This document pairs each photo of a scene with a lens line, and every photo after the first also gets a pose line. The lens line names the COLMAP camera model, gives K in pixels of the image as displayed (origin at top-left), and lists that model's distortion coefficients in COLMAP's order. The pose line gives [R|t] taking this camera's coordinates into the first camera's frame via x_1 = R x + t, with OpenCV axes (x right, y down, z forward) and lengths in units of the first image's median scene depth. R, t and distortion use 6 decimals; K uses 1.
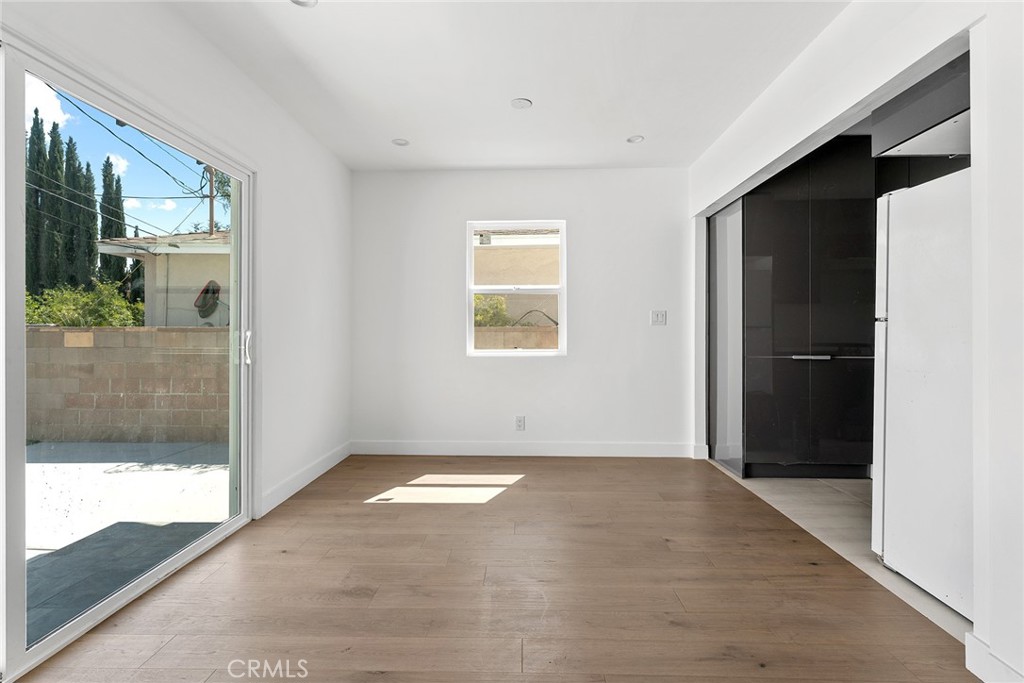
lens RADIAL K [[463.0, 0, 511.4], [0, 463.0, 331.9], [0, 0, 1]] dist [0.004308, 0.000501]
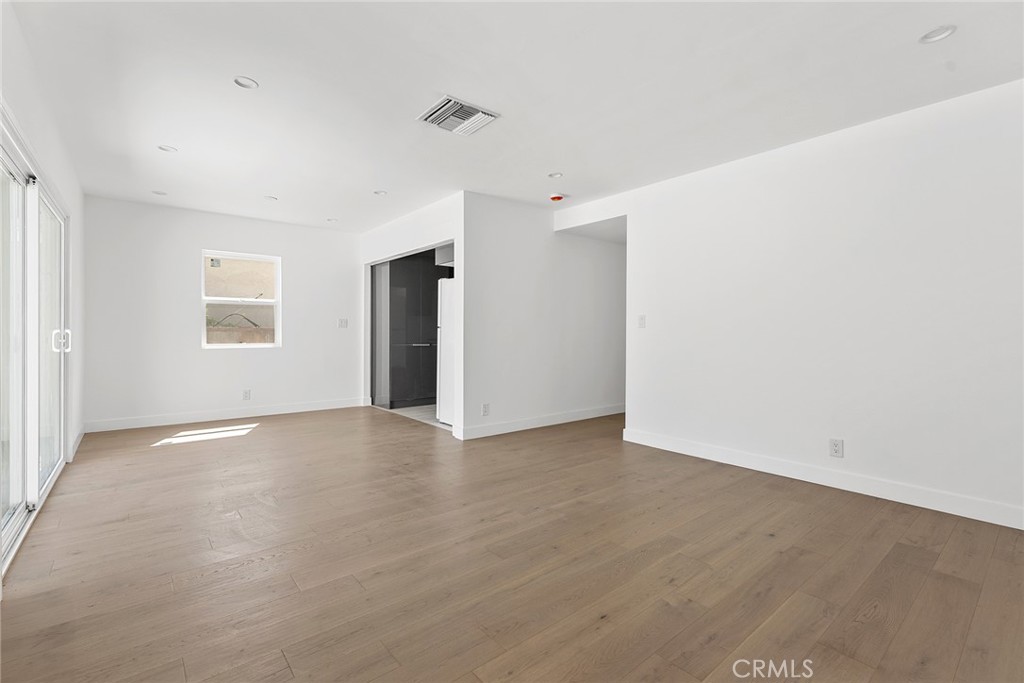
lens RADIAL K [[463.0, 0, 513.3], [0, 463.0, 335.3], [0, 0, 1]] dist [0.004308, 0.000501]
pose [[0.752566, -0.000042, 0.658517, -0.312637], [-0.004018, 0.999981, 0.004655, 0.002392], [-0.658505, -0.006149, 0.752551, -0.643217]]
